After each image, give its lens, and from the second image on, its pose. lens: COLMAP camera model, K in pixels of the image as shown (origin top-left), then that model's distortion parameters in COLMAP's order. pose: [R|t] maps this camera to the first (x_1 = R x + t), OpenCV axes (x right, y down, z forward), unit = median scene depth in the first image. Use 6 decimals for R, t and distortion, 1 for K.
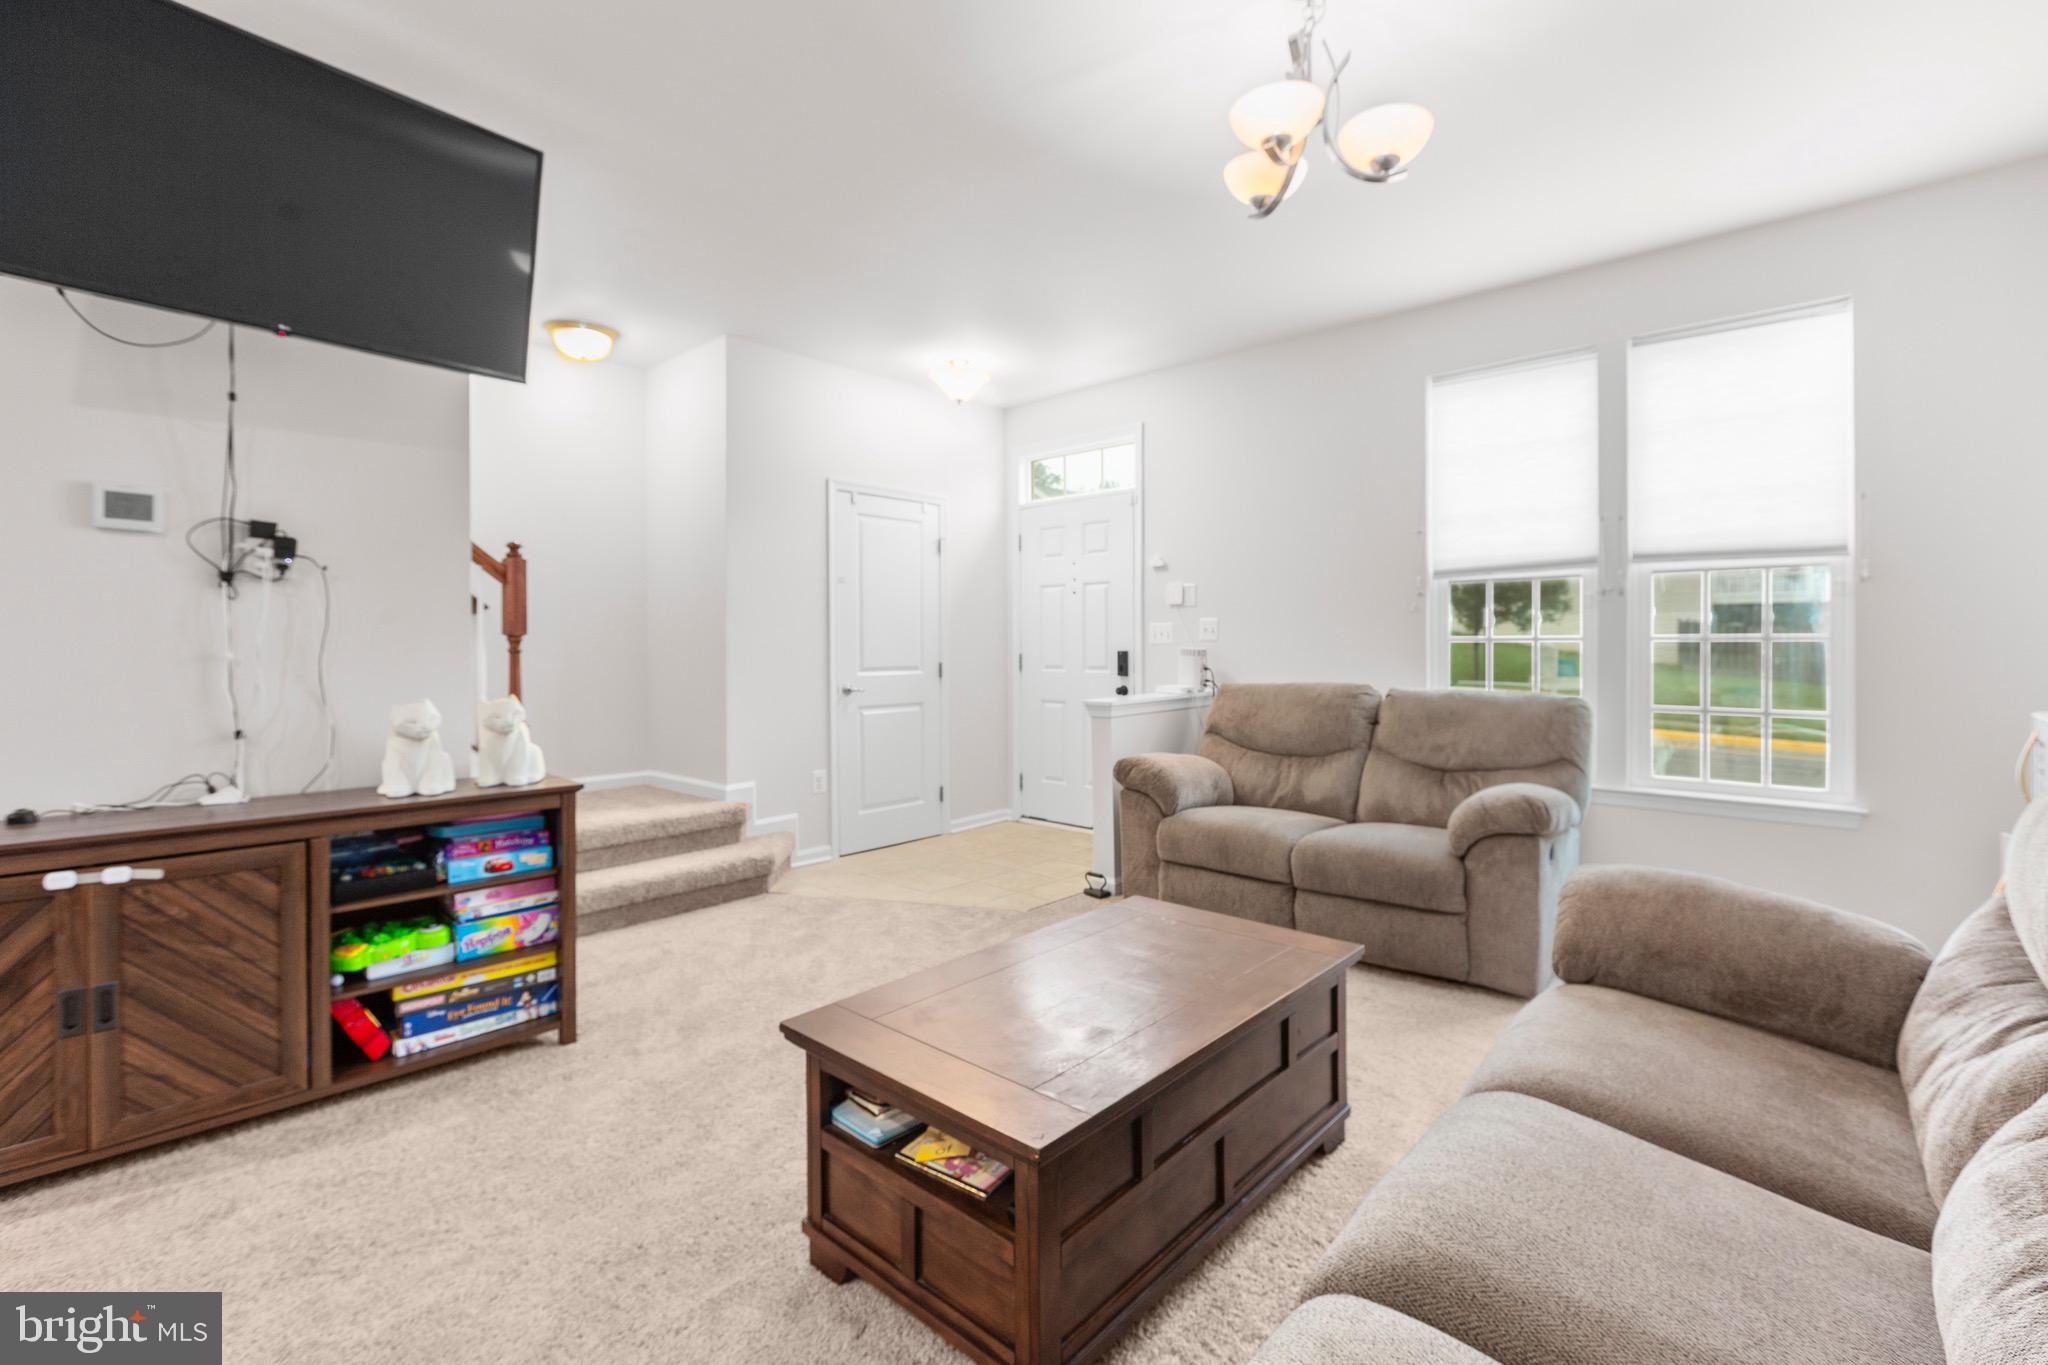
lens RADIAL K [[911.0, 0, 1040.7], [0, 911.0, 649.4], [0, 0, 1]] dist [0.000034, 0.002245]
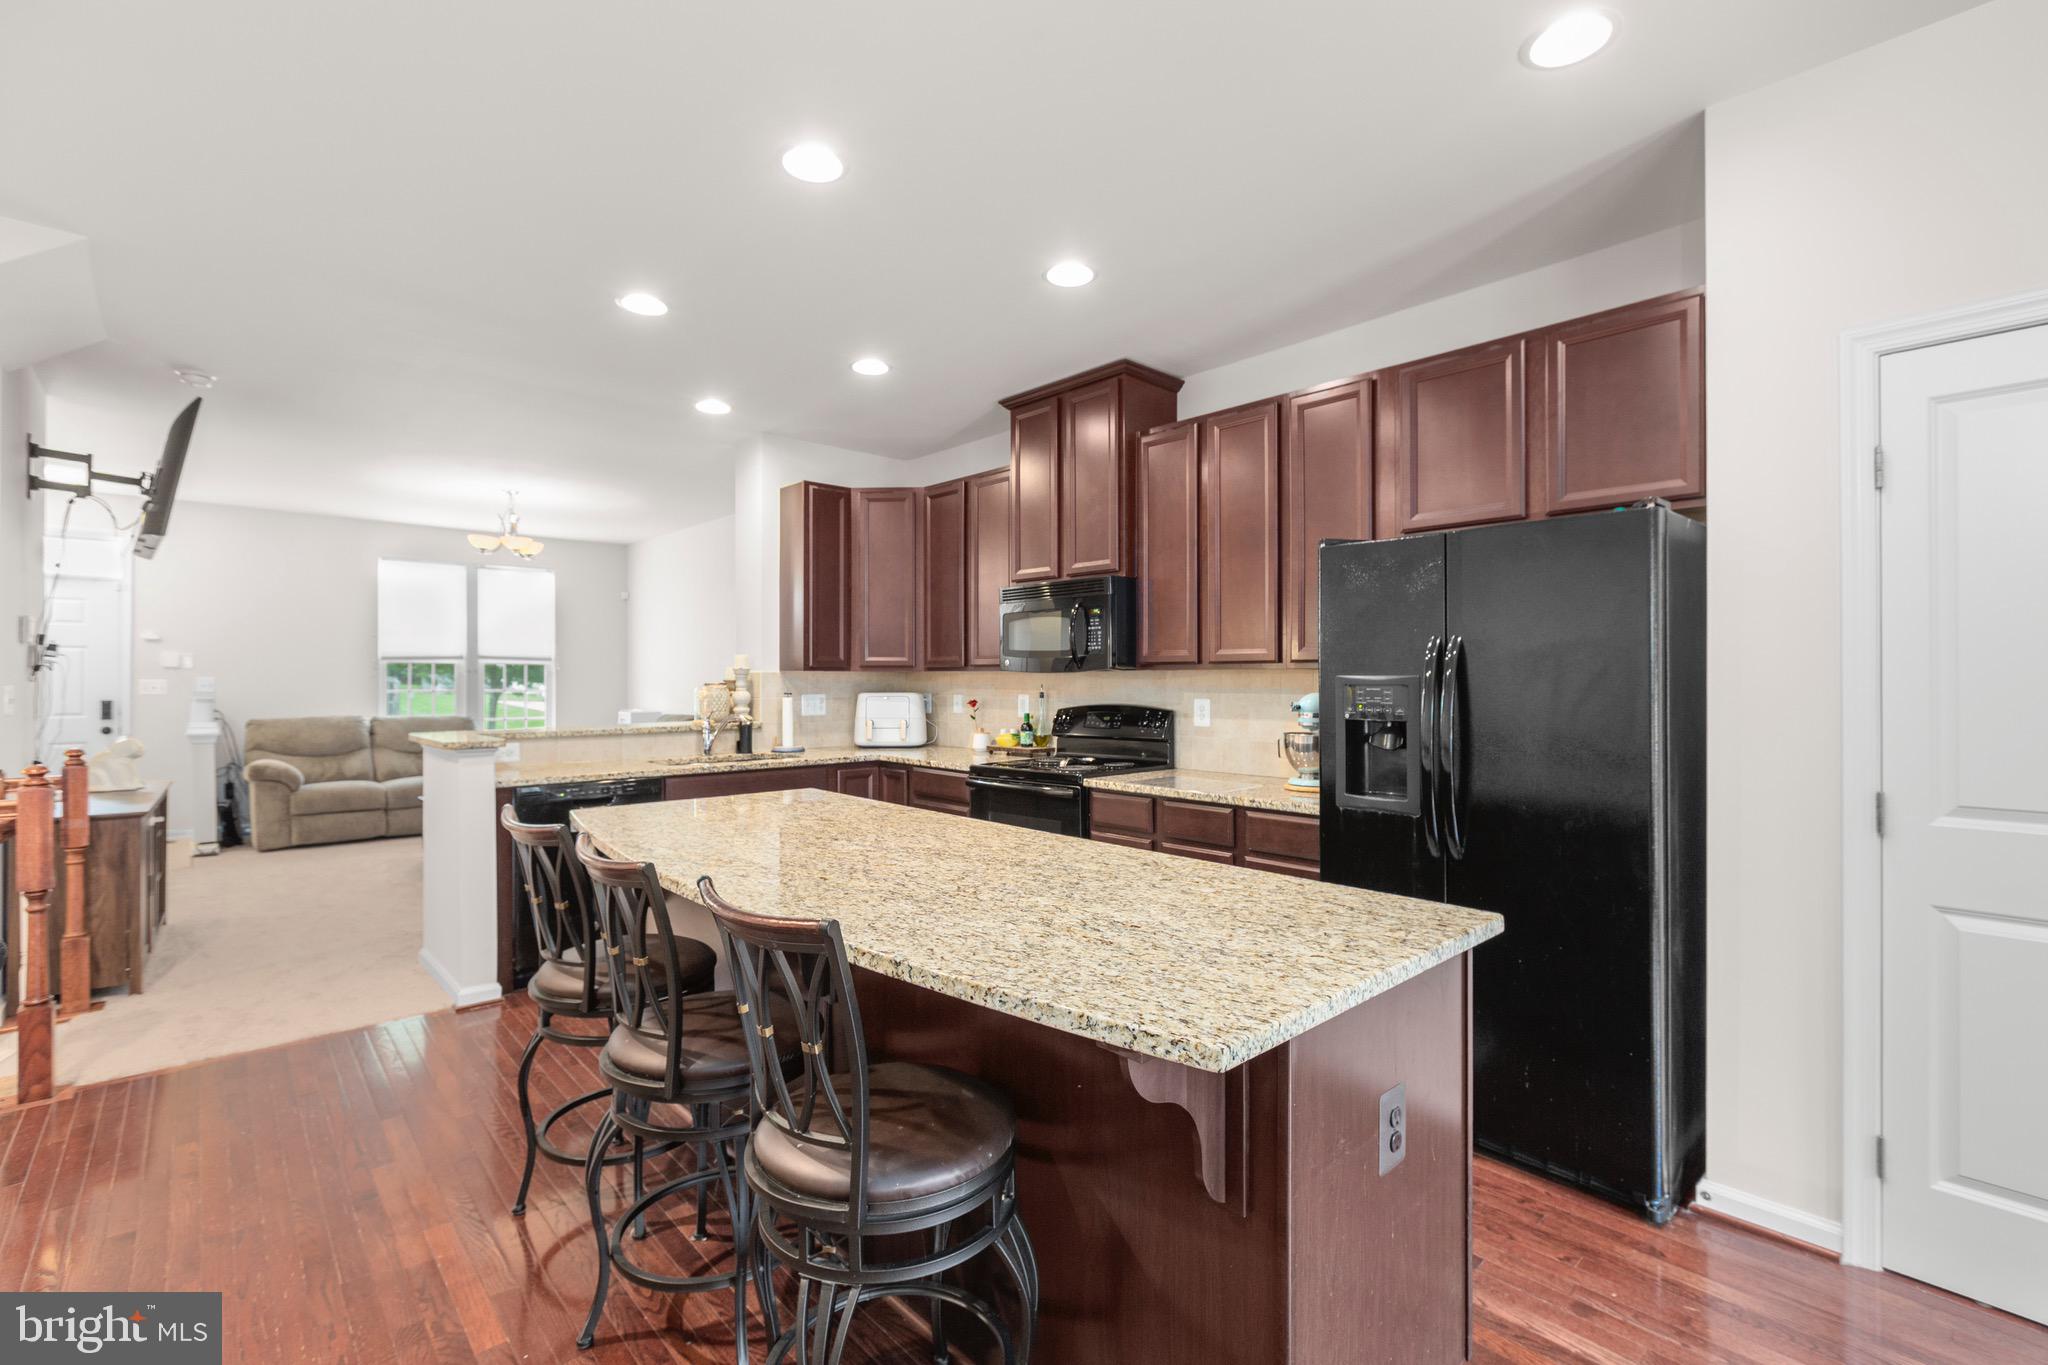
lens RADIAL K [[911.0, 0, 1022.2], [0, 911.0, 677.5], [0, 0, 1]] dist [0.000034, 0.002245]
pose [[0.098543, 0.002497, 0.995130, -1.483591], [-0.000952, 0.999997, -0.002415, -0.040120], [-0.995132, -0.000710, 0.098545, -0.609556]]
